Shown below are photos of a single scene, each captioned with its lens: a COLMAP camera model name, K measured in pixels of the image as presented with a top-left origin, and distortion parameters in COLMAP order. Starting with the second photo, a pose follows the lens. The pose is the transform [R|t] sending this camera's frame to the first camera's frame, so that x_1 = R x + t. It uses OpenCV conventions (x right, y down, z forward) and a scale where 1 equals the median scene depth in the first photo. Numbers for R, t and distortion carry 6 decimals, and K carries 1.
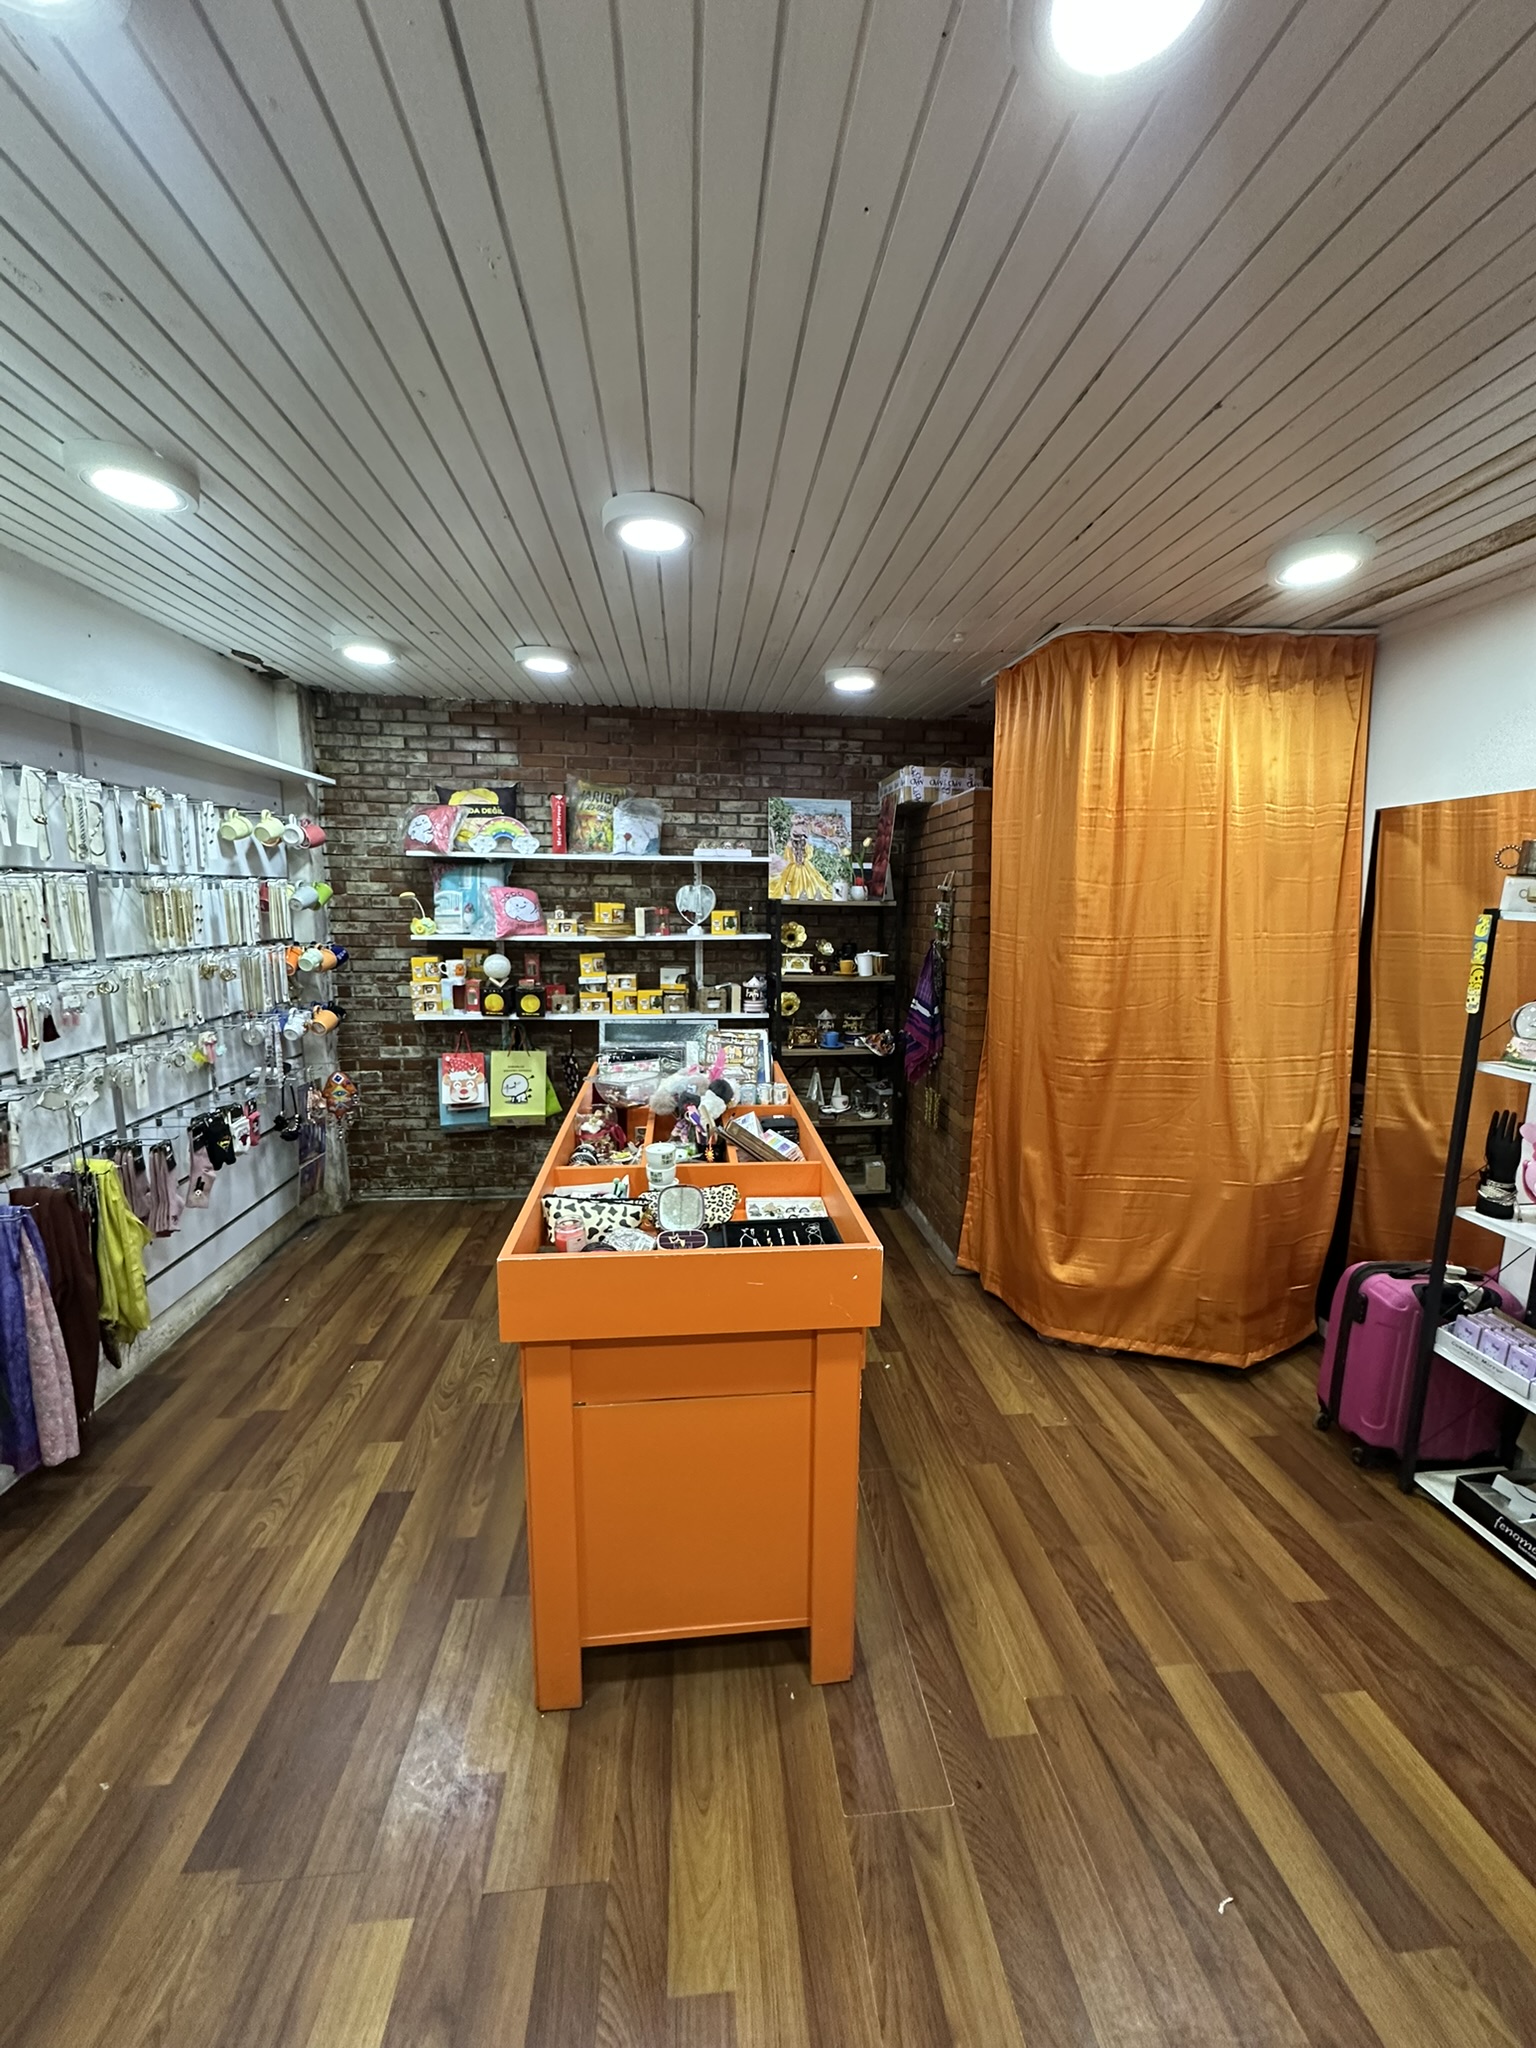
lens RADIAL K [[816.7, 0, 770.9], [0, 816.7, 1027.8], [0, 0, 1]] dist [-0.005867, 0.001285]
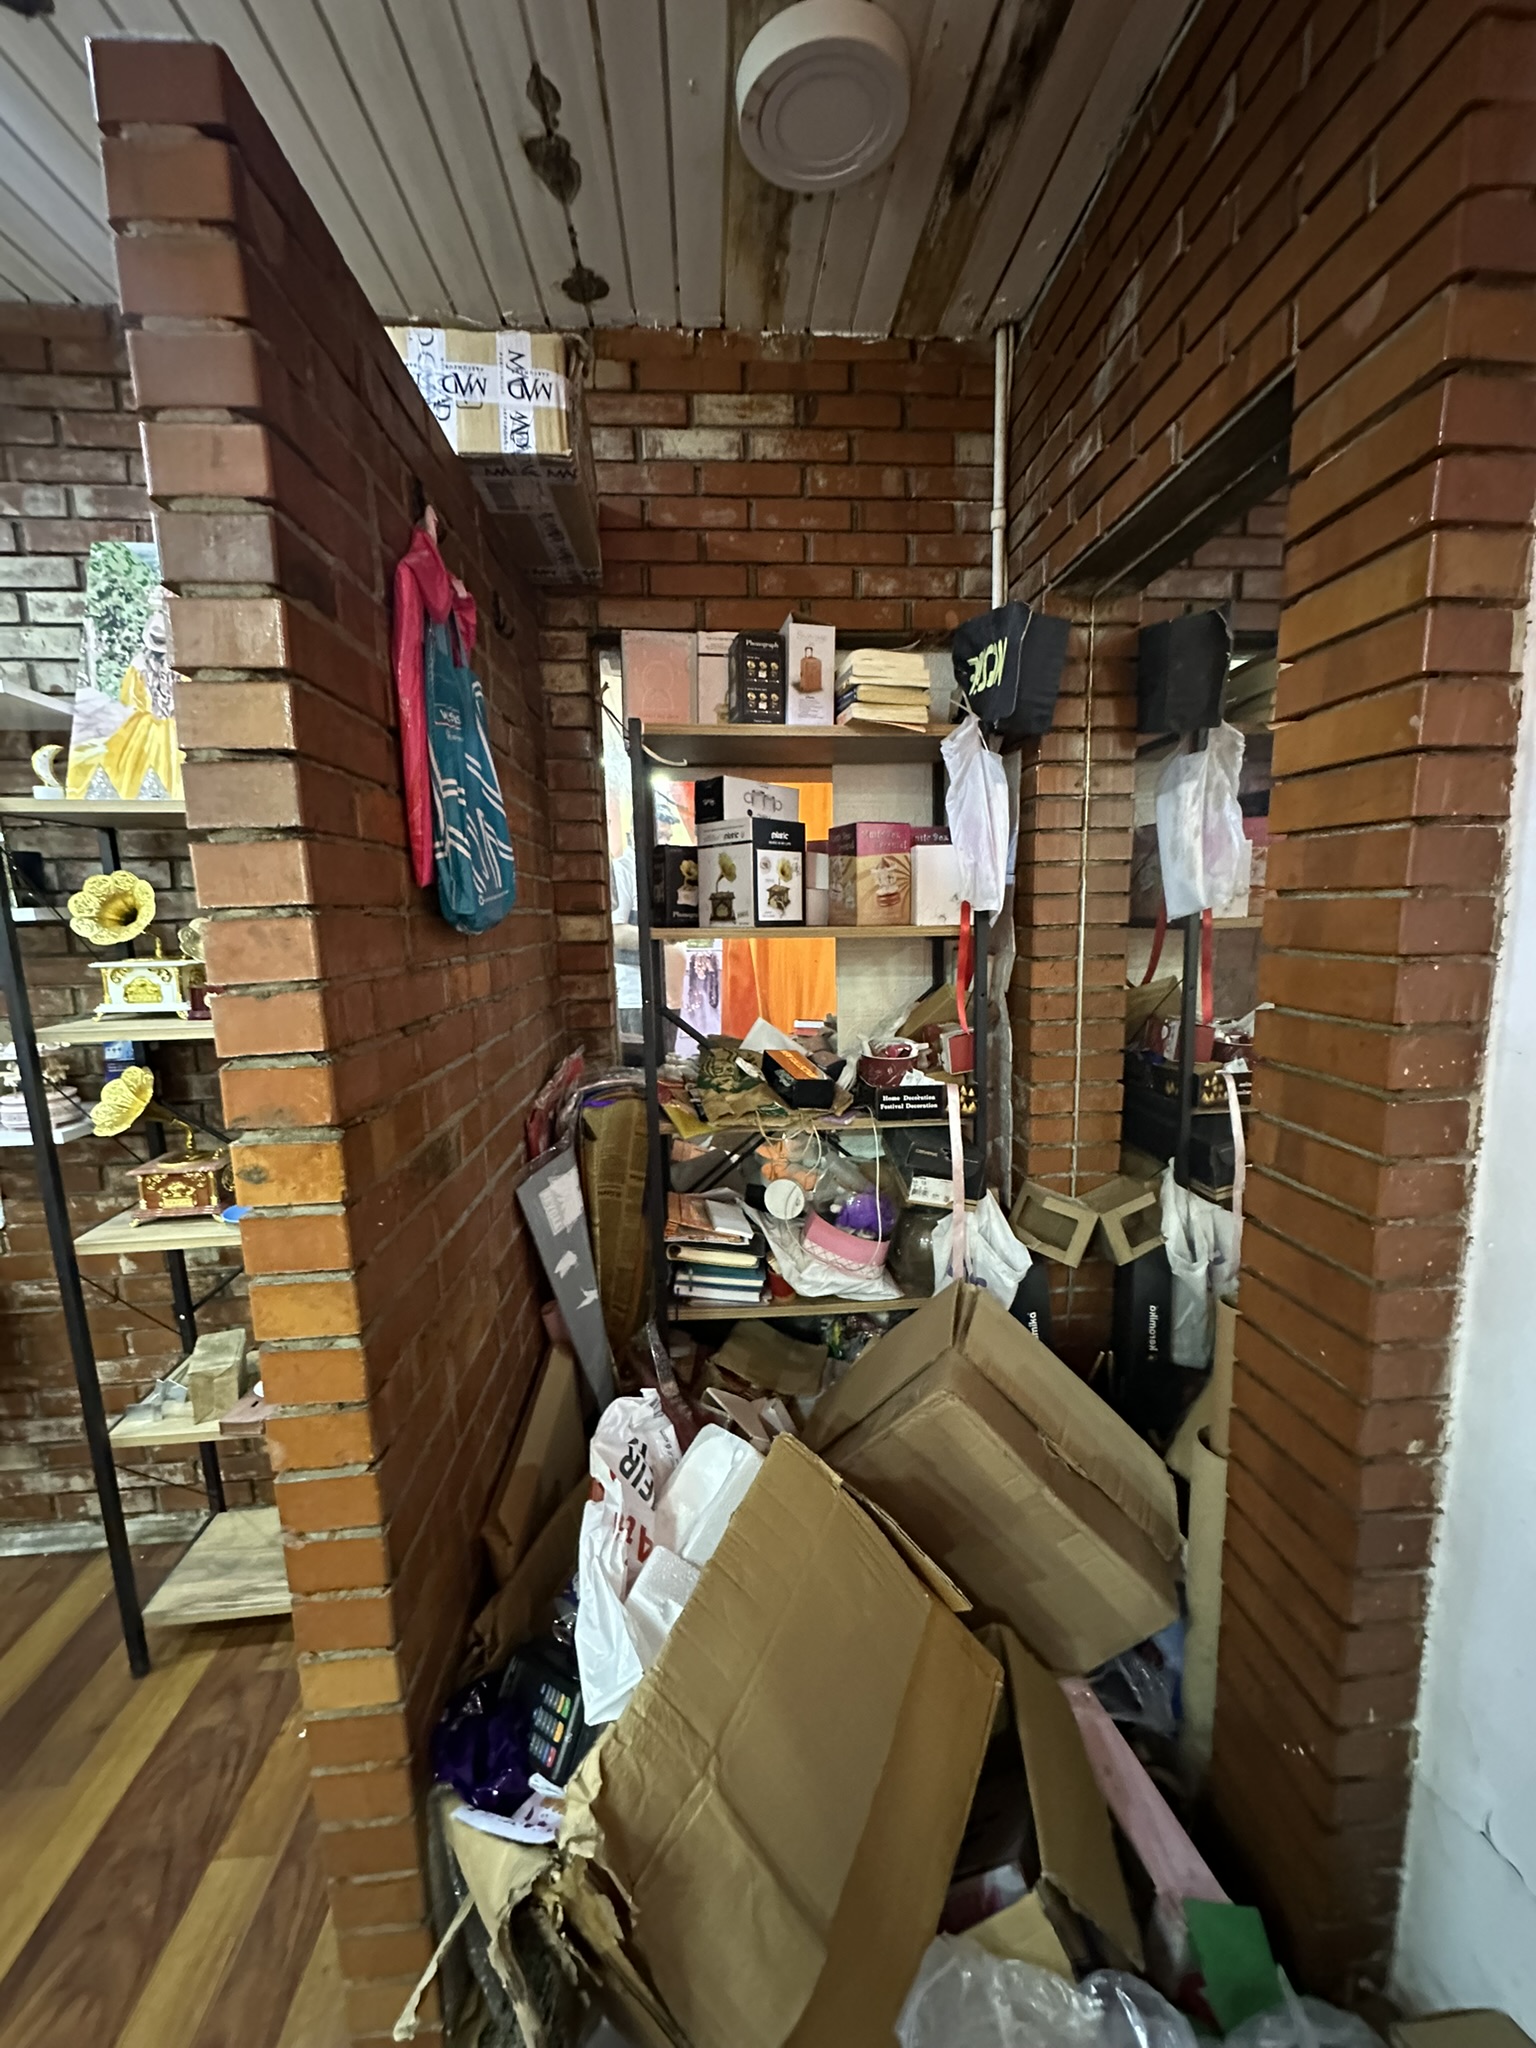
lens RADIAL K [[816.7, 0, 763.7], [0, 816.7, 1030.2], [0, 0, 1]] dist [-0.005867, 0.001285]
pose [[0.997609, -0.025121, -0.064378, 0.345749], [0.025919, 0.999597, 0.011601, -0.059986], [0.064060, -0.013241, 0.997858, 0.693287]]
